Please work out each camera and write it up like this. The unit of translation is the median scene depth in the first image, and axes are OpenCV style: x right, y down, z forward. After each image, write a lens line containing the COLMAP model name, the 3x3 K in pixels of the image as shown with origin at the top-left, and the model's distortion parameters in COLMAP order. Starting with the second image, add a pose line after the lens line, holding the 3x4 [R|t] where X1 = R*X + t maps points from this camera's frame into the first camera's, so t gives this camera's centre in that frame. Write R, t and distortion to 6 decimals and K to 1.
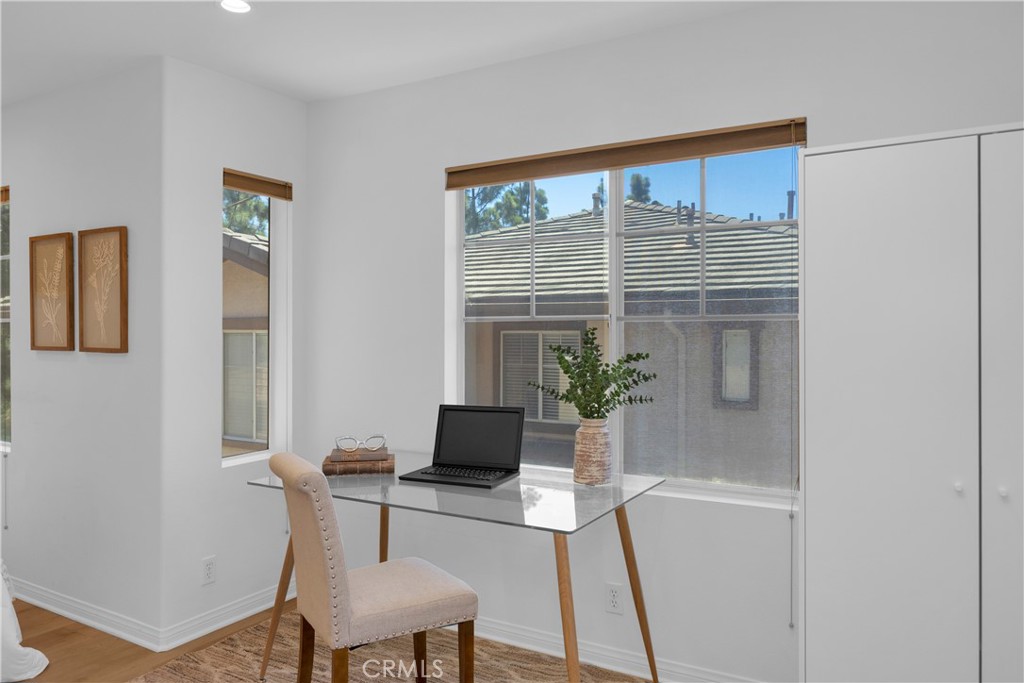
lens RADIAL K [[739.0, 0, 514.9], [0, 739.0, 341.1], [0, 0, 1]] dist [0.001687, 0.003022]
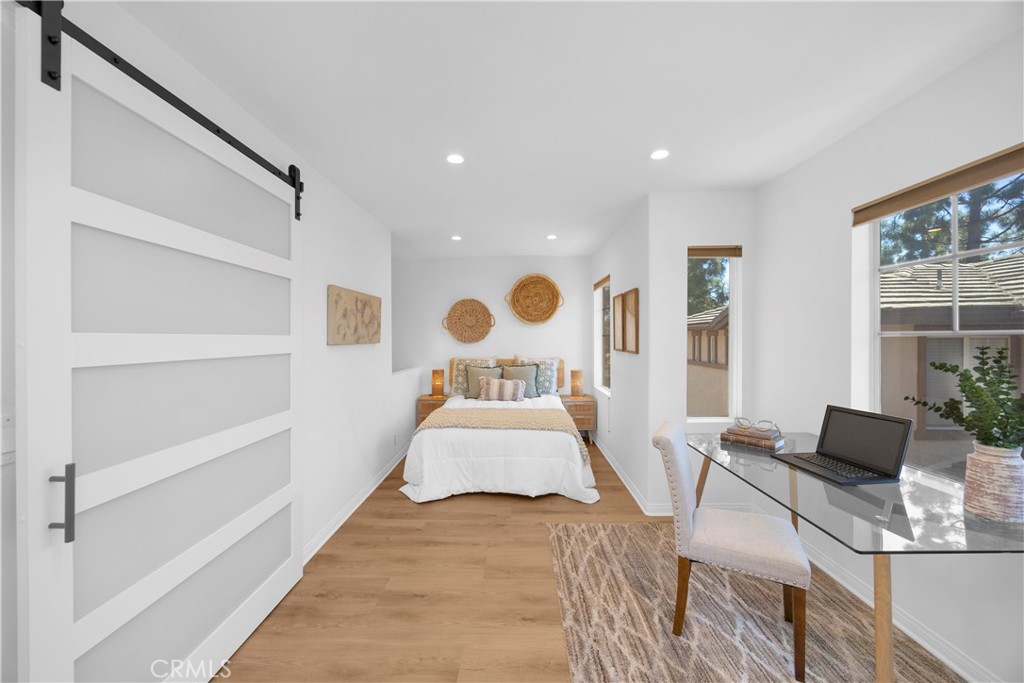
lens RADIAL K [[391.8, 0, 507.9], [0, 391.8, 345.8], [0, 0, 1]] dist [-0.001243, 0.000882]
pose [[0.492352, 0.016114, -0.870247, 0.198042], [-0.007618, 0.999870, 0.014205, -0.017086], [0.870363, -0.000364, 0.492411, 0.213578]]
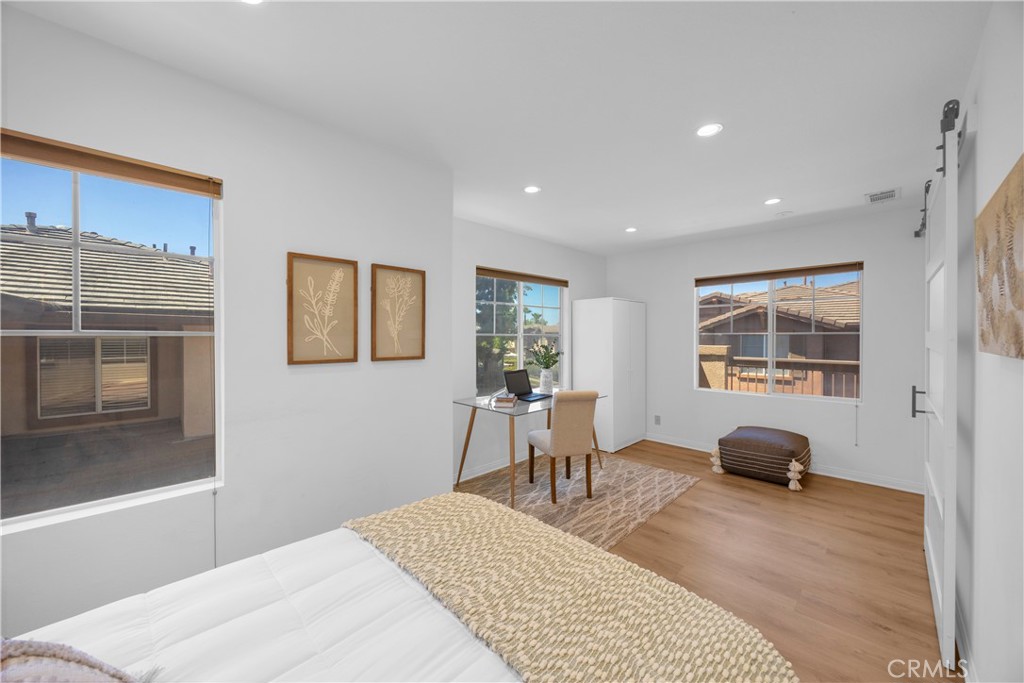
lens RADIAL K [[391.8, 0, 505.8], [0, 391.8, 343.1], [0, 0, 1]] dist [-0.001243, 0.000882]
pose [[0.237841, -0.019924, 0.971100, -1.267227], [0.013812, 0.999758, 0.017129, -0.025919], [-0.971206, 0.009339, 0.238058, 0.684327]]
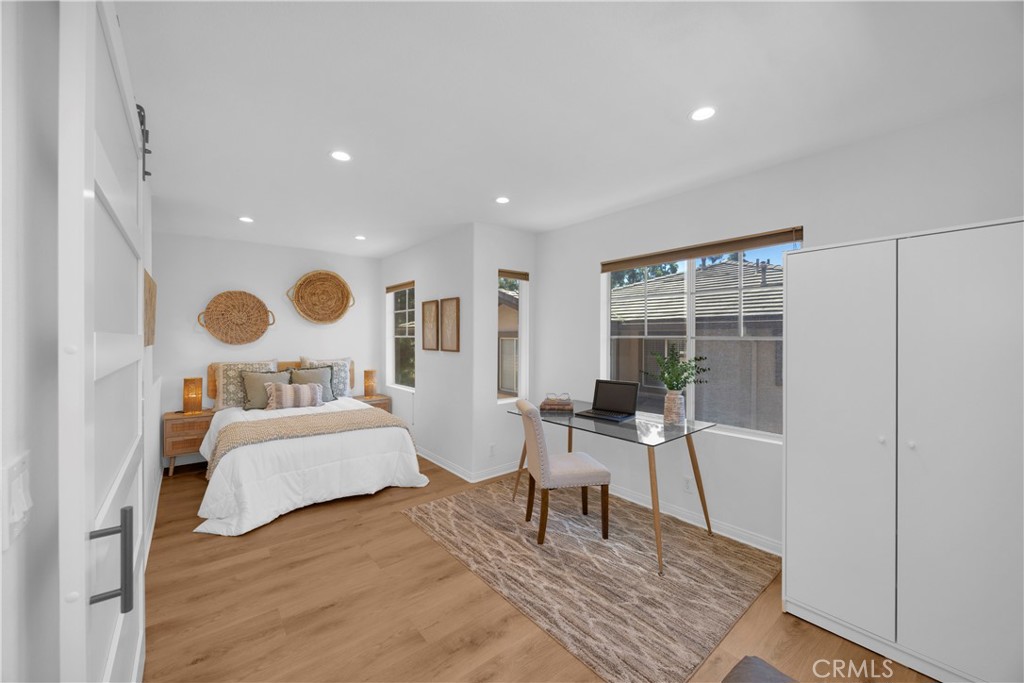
lens RADIAL K [[391.8, 0, 513.9], [0, 391.8, 347.4], [0, 0, 1]] dist [-0.001243, 0.000882]
pose [[0.941922, 0.009427, -0.335700, 0.046391], [-0.005150, 0.999894, 0.013628, -0.016590], [0.335793, -0.011108, 0.941870, -0.092987]]
